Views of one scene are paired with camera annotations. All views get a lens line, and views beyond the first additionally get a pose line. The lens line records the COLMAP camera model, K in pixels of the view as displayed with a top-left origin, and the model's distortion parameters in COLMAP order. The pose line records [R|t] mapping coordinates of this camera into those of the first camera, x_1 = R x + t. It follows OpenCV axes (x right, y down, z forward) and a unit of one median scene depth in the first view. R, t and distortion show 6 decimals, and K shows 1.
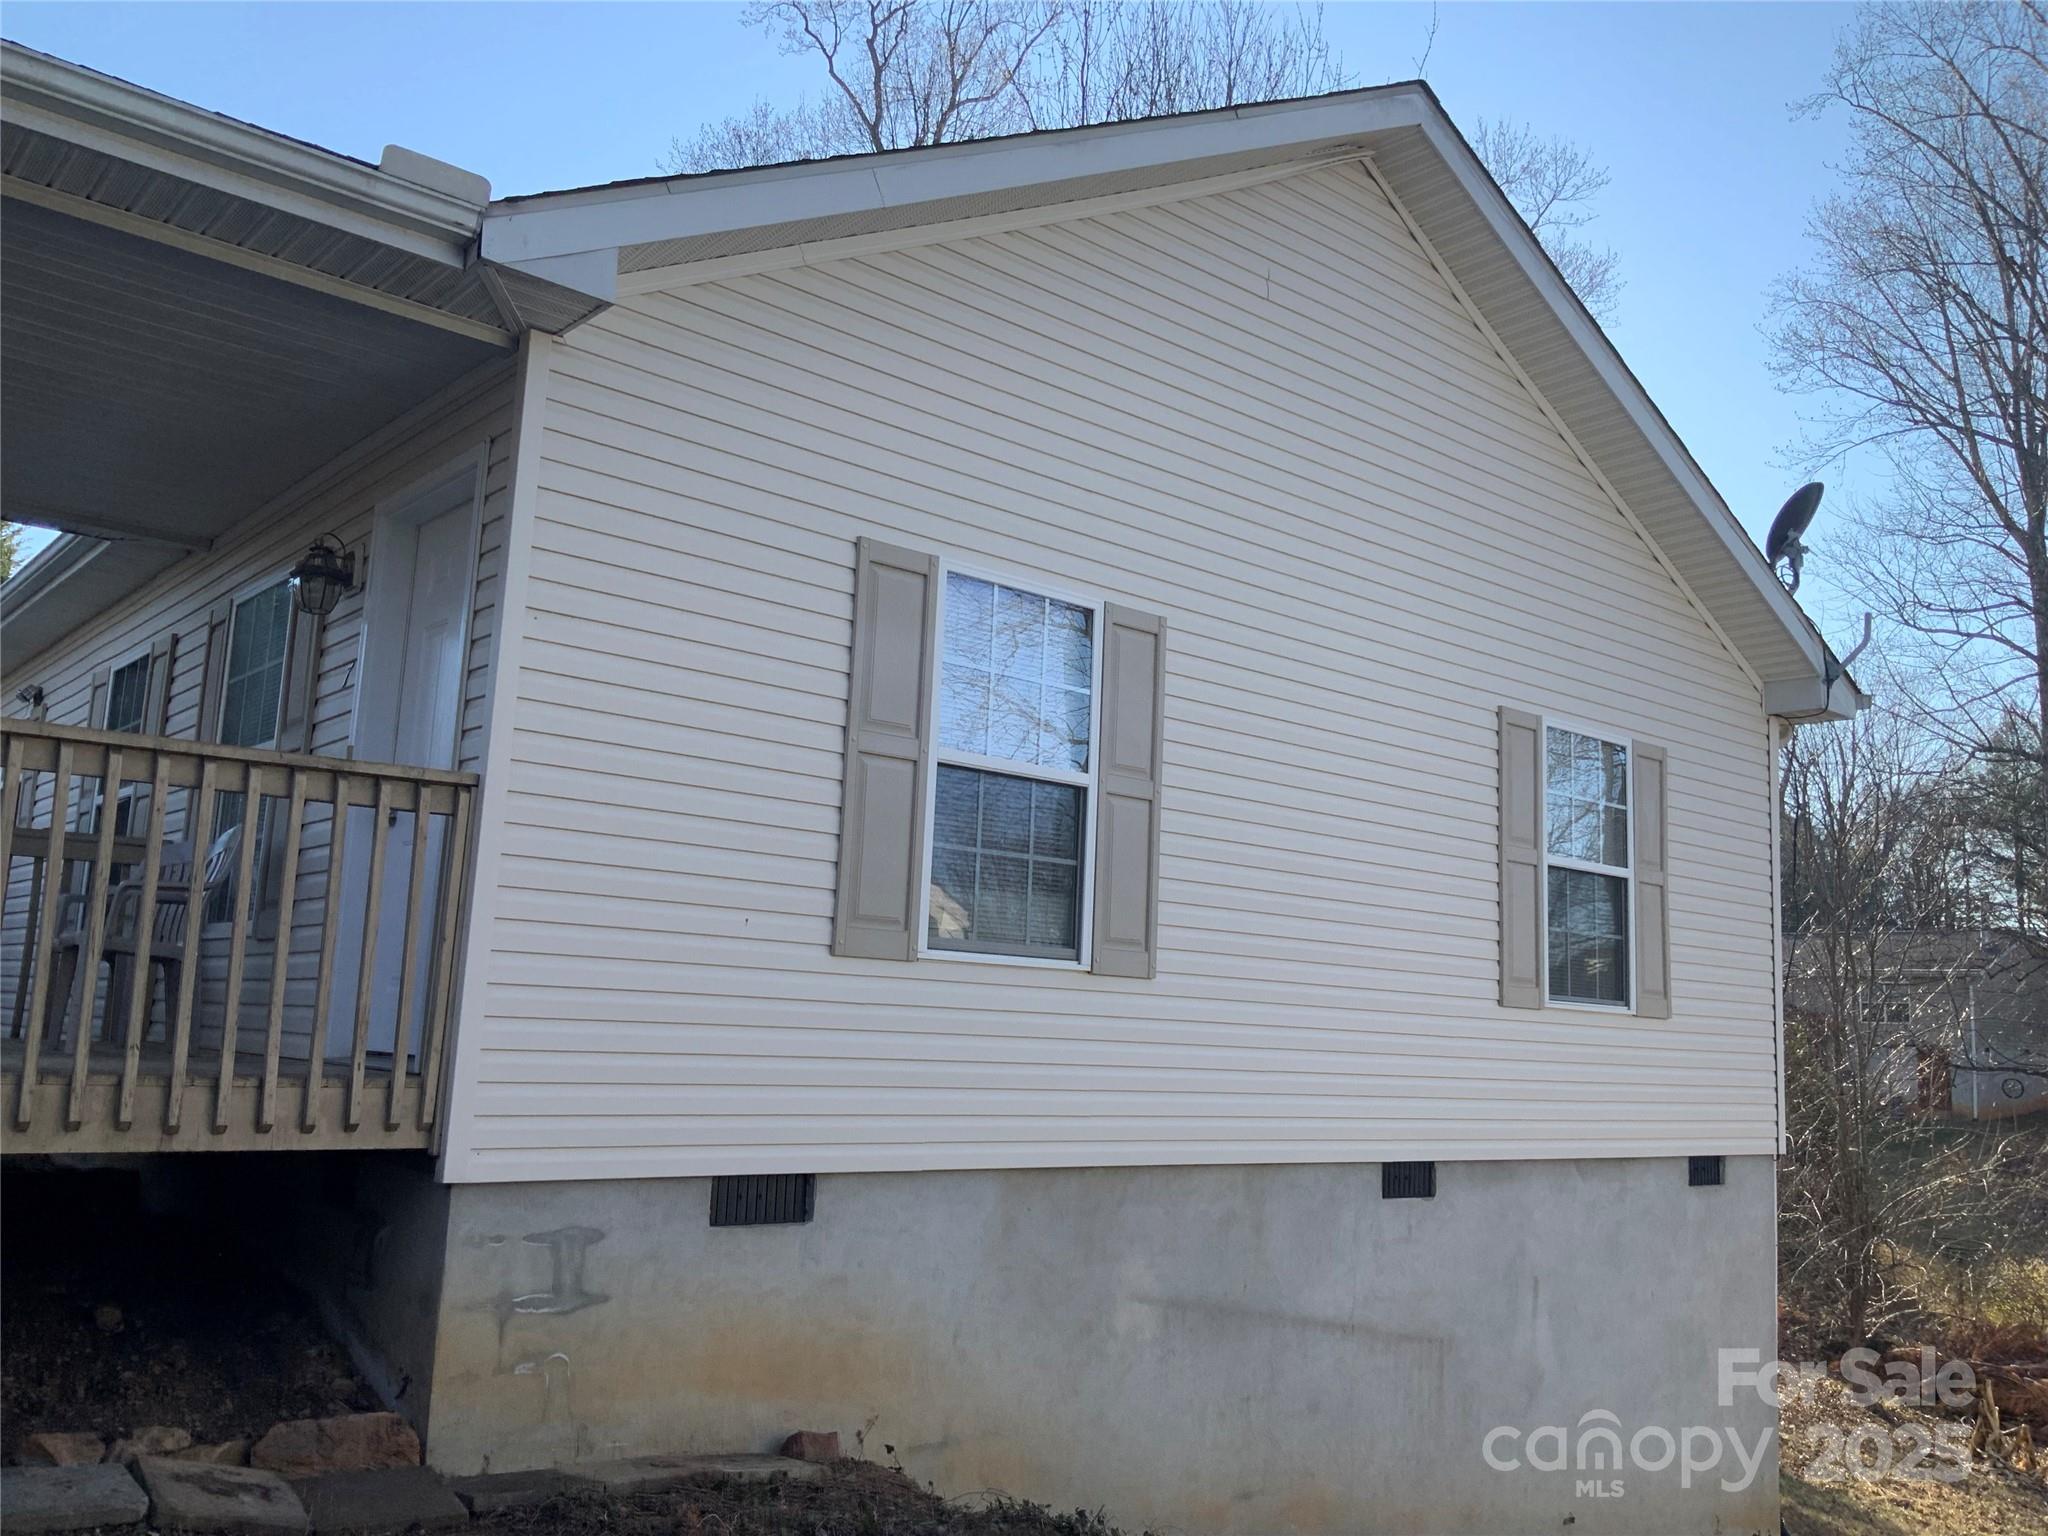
lens RADIAL K [[1690.6, 0, 1024.0], [0, 1690.6, 768.0], [0, 0, 1]] dist [0.063857, -0.103965]
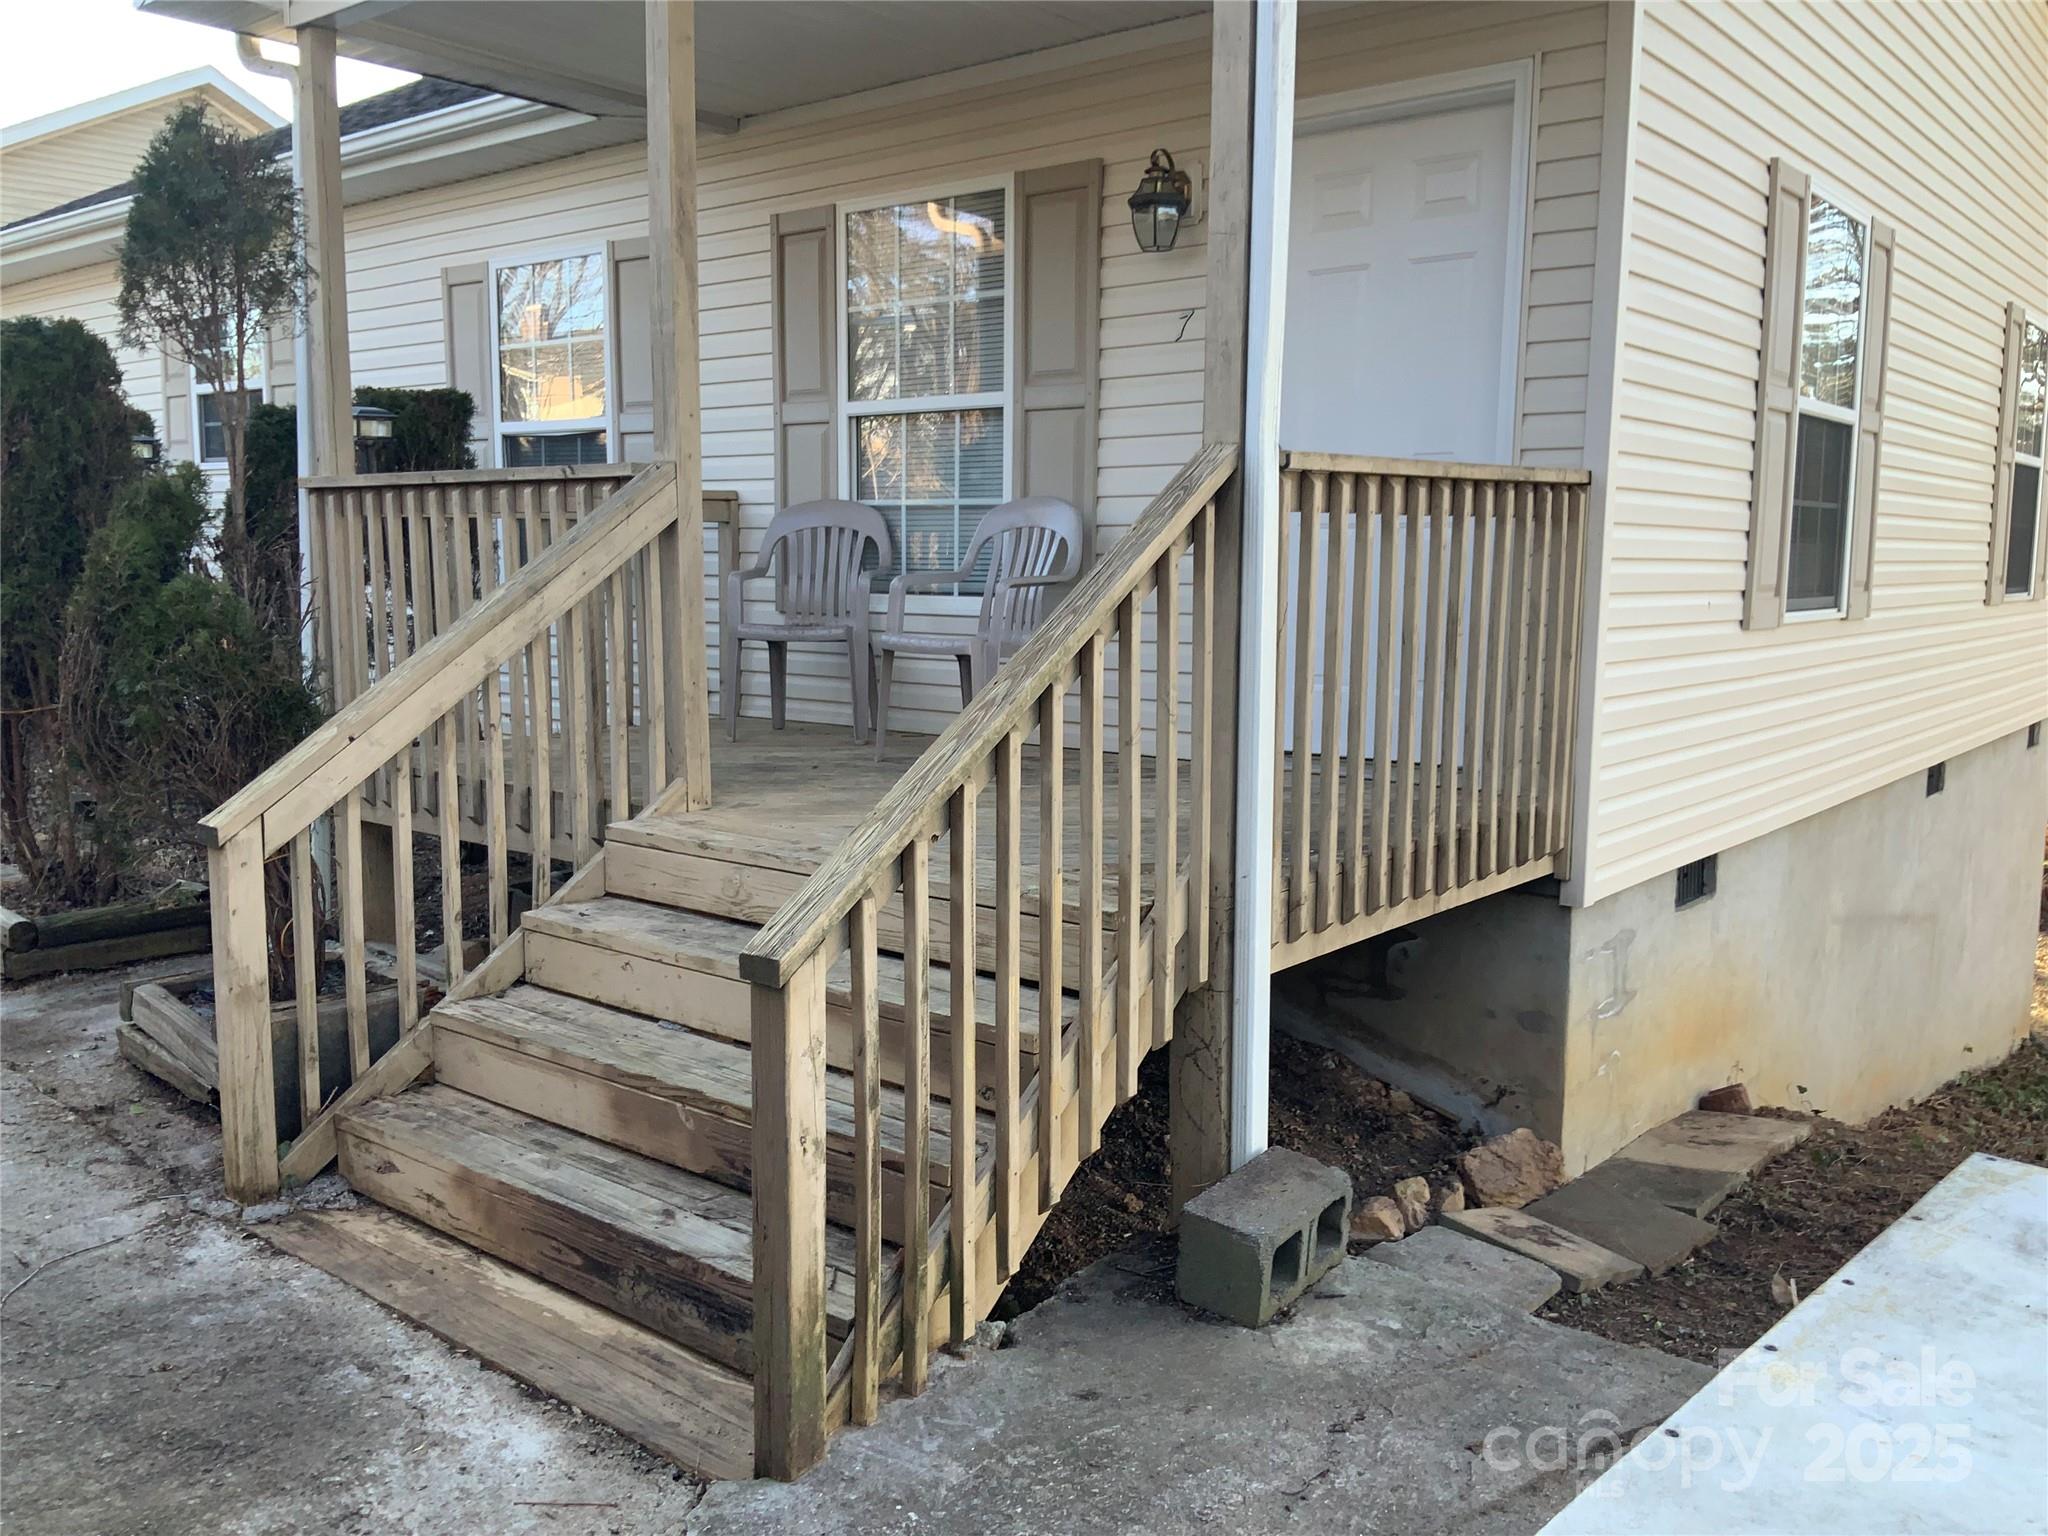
lens RADIAL K [[1690.6, 0, 1024.0], [0, 1690.6, 768.0], [0, 0, 1]] dist [0.063857, -0.103965]
pose [[0.982770, -0.057127, 0.175781, -0.644054], [0.004692, 0.958441, 0.285251, -0.085321], [-0.184772, -0.279512, 0.942196, 0.137708]]
